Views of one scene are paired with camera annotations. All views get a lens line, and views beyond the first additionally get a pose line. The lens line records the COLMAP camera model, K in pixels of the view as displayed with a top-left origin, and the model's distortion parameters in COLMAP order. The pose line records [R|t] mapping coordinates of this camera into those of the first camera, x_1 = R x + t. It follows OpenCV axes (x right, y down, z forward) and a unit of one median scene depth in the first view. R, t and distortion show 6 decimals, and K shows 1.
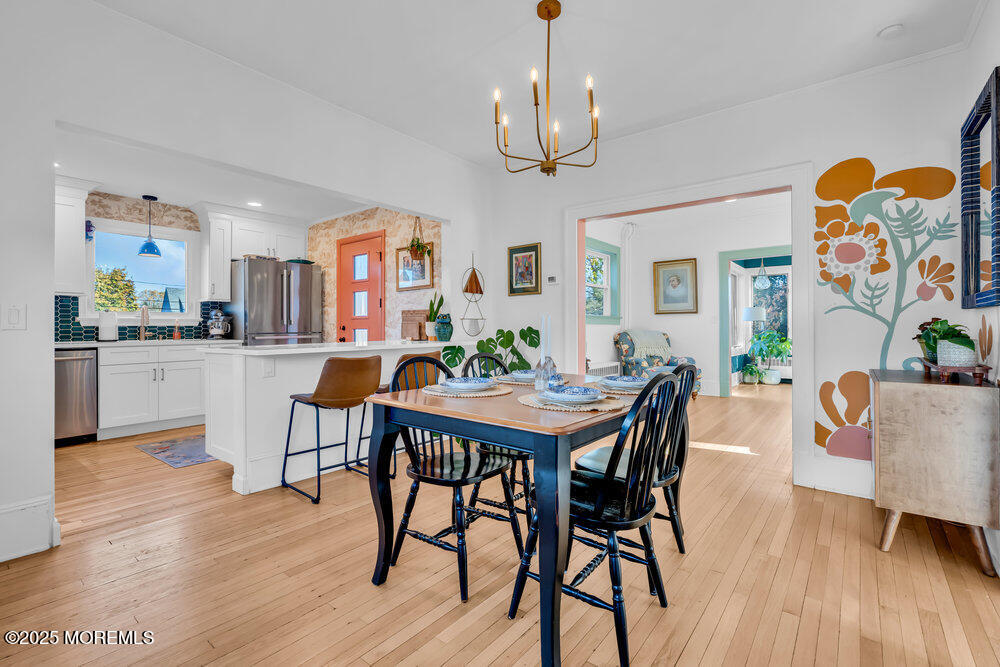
lens RADIAL K [[450.4, 0, 498.3], [0, 450.4, 329.8], [0, 0, 1]] dist [-0.006671, 0.001796]
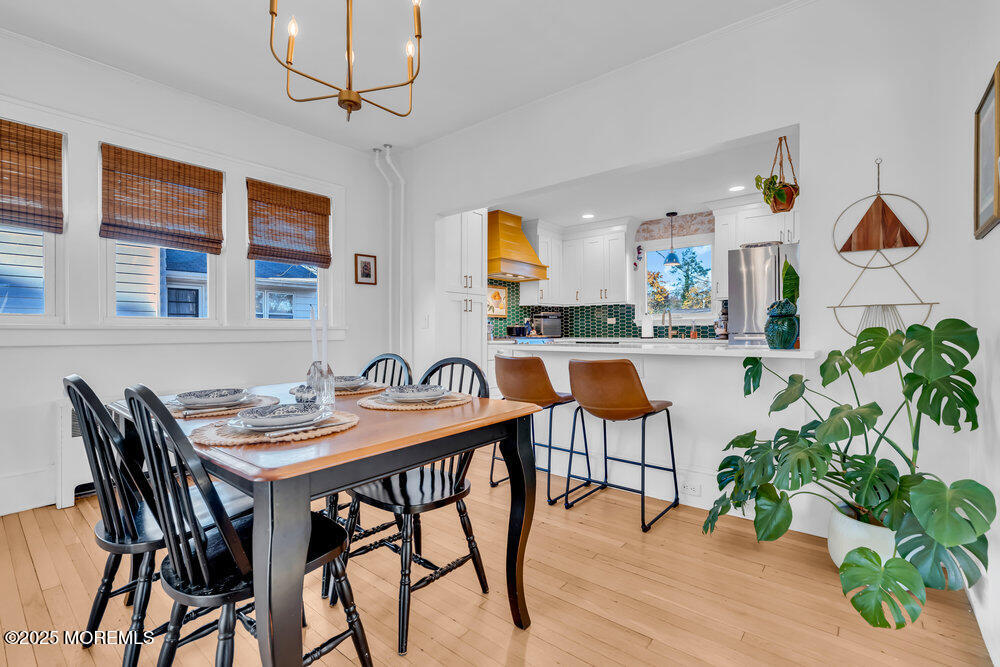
lens RADIAL K [[450.4, 0, 497.3], [0, 450.4, 329.8], [0, 0, 1]] dist [-0.006671, 0.001796]
pose [[-0.017878, 0.000637, -0.999840, 0.392114], [0.007160, 0.999974, 0.000509, -0.002119], [0.999815, -0.007150, -0.017883, 0.589853]]
